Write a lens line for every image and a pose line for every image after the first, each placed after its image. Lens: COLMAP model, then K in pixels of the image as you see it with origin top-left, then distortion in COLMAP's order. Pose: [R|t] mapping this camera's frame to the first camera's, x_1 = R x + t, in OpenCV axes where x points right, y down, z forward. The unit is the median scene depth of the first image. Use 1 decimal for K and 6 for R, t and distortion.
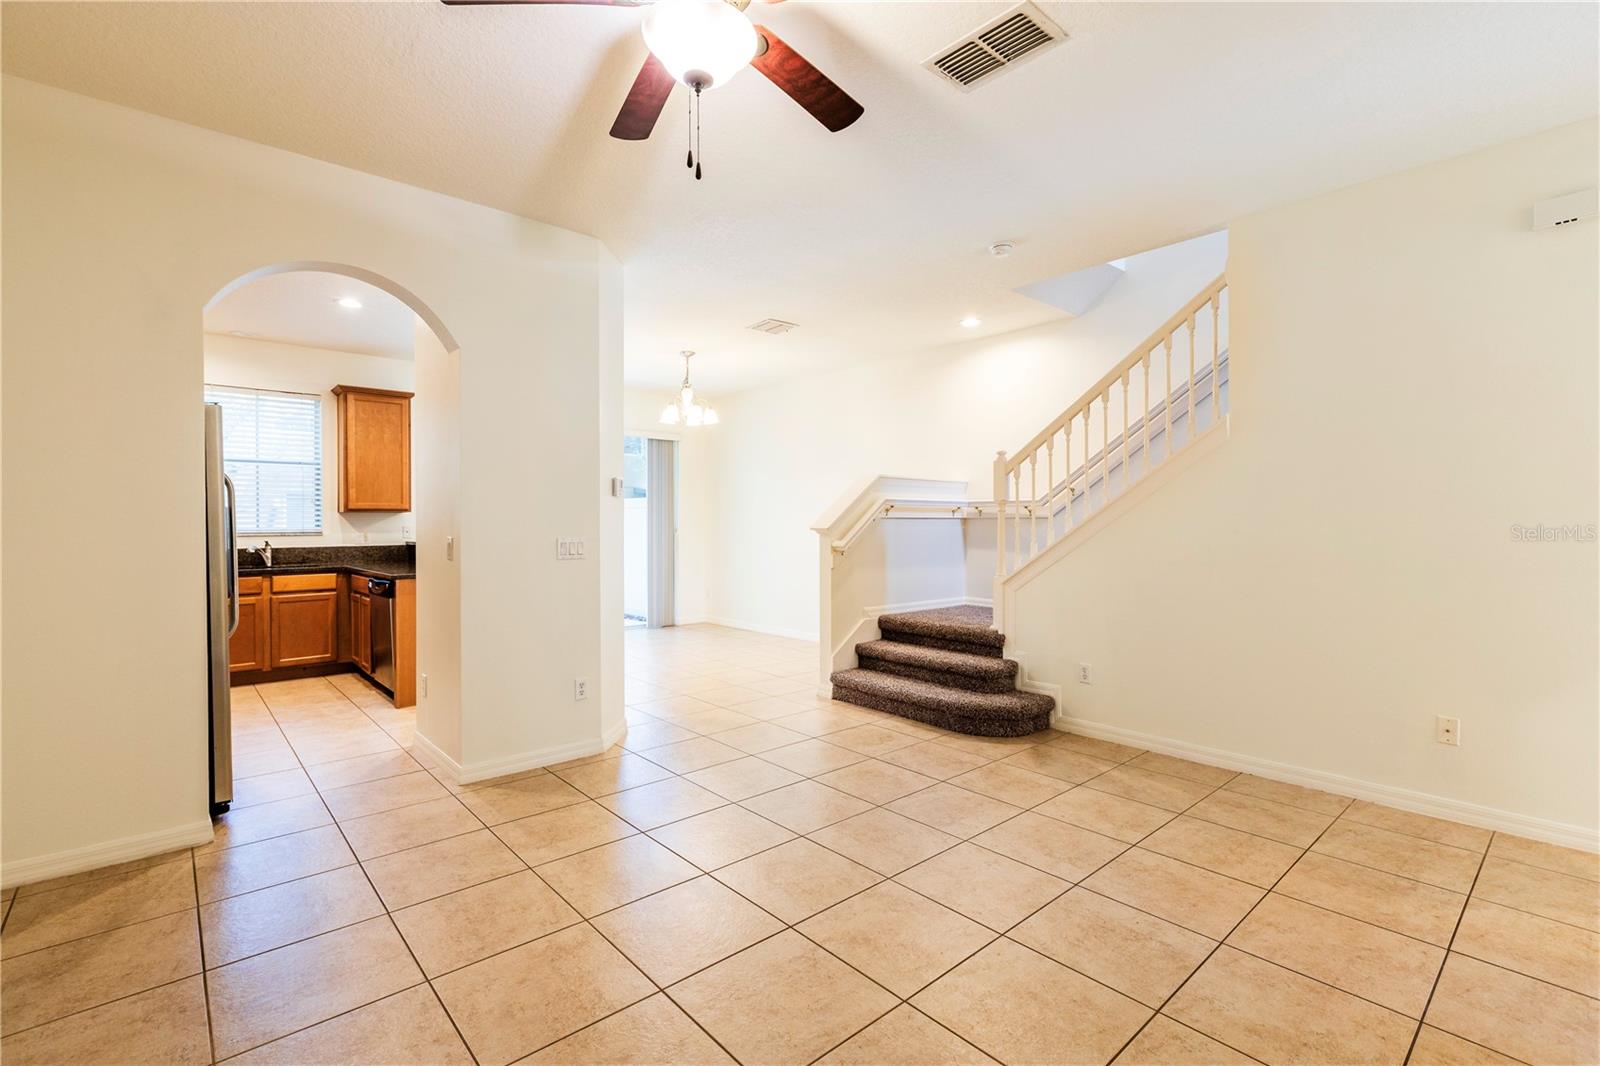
lens RADIAL K [[724.0, 0, 796.6], [0, 724.0, 535.3], [0, 0, 1]] dist [-0.000915, -0.000100]
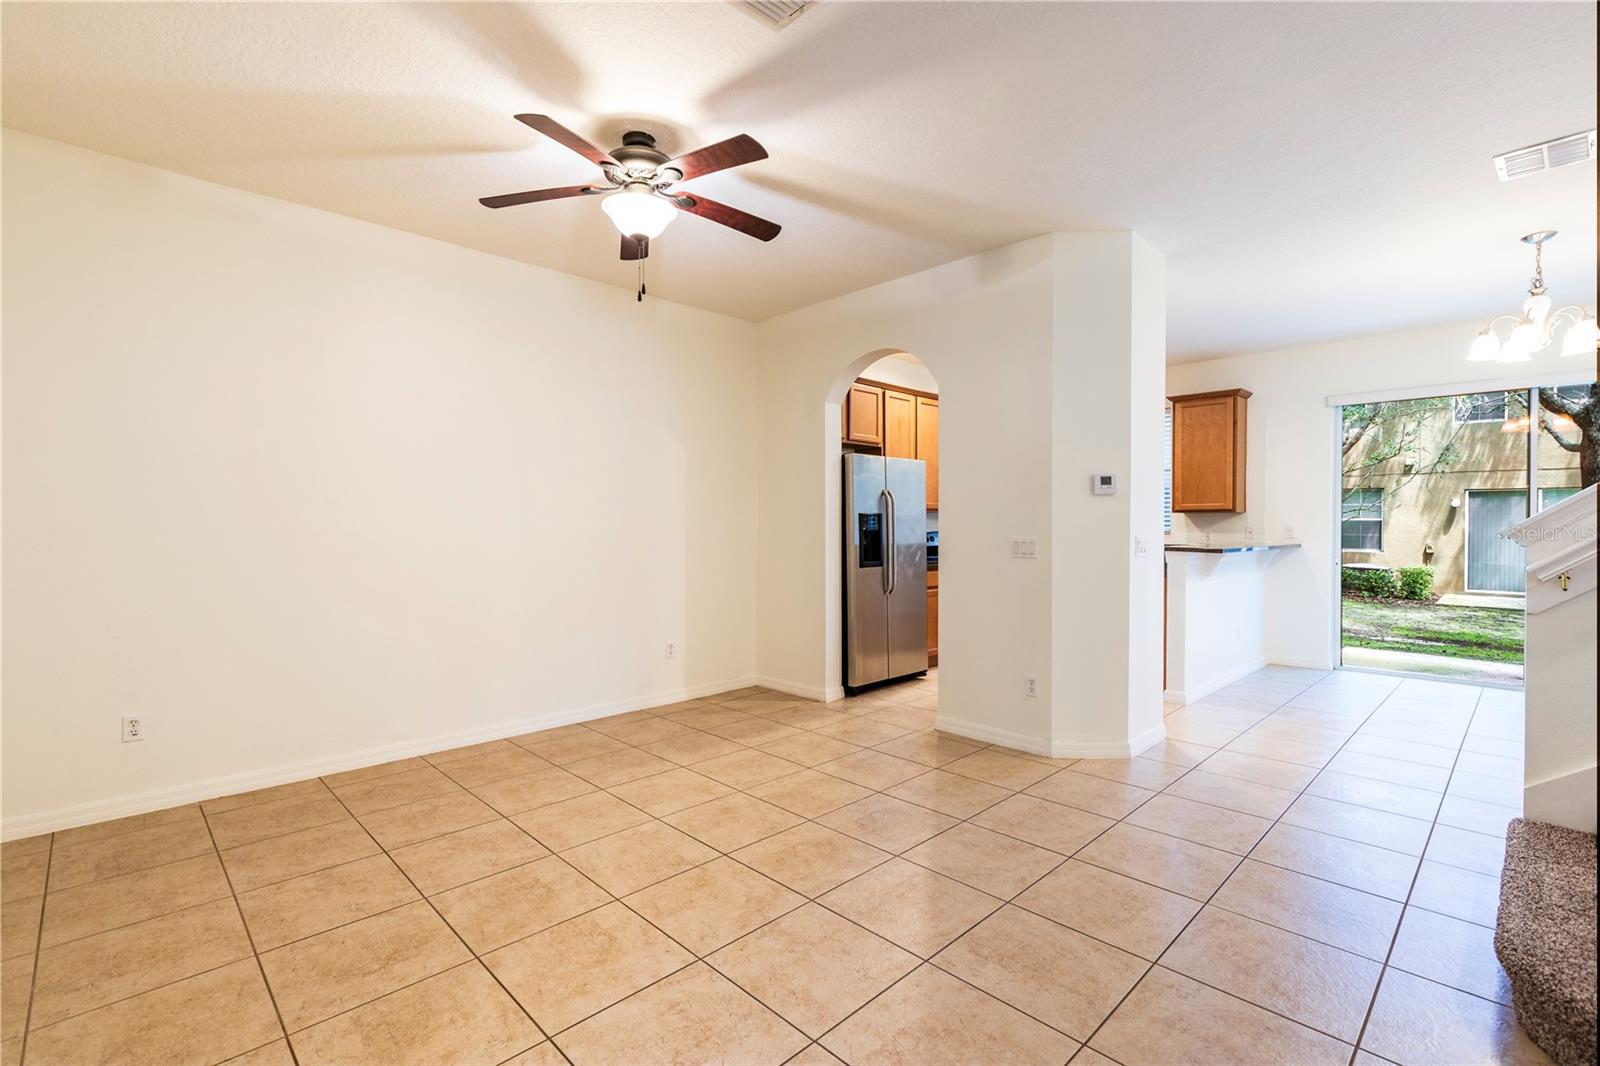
lens RADIAL K [[724.0, 0, 796.6], [0, 724.0, 535.3], [0, 0, 1]] dist [-0.000915, -0.000100]
pose [[0.037179, 0.017000, -0.999164, 0.773740], [-0.014266, 0.999762, 0.016479, -0.014074], [0.999207, 0.013641, 0.037412, 0.681304]]
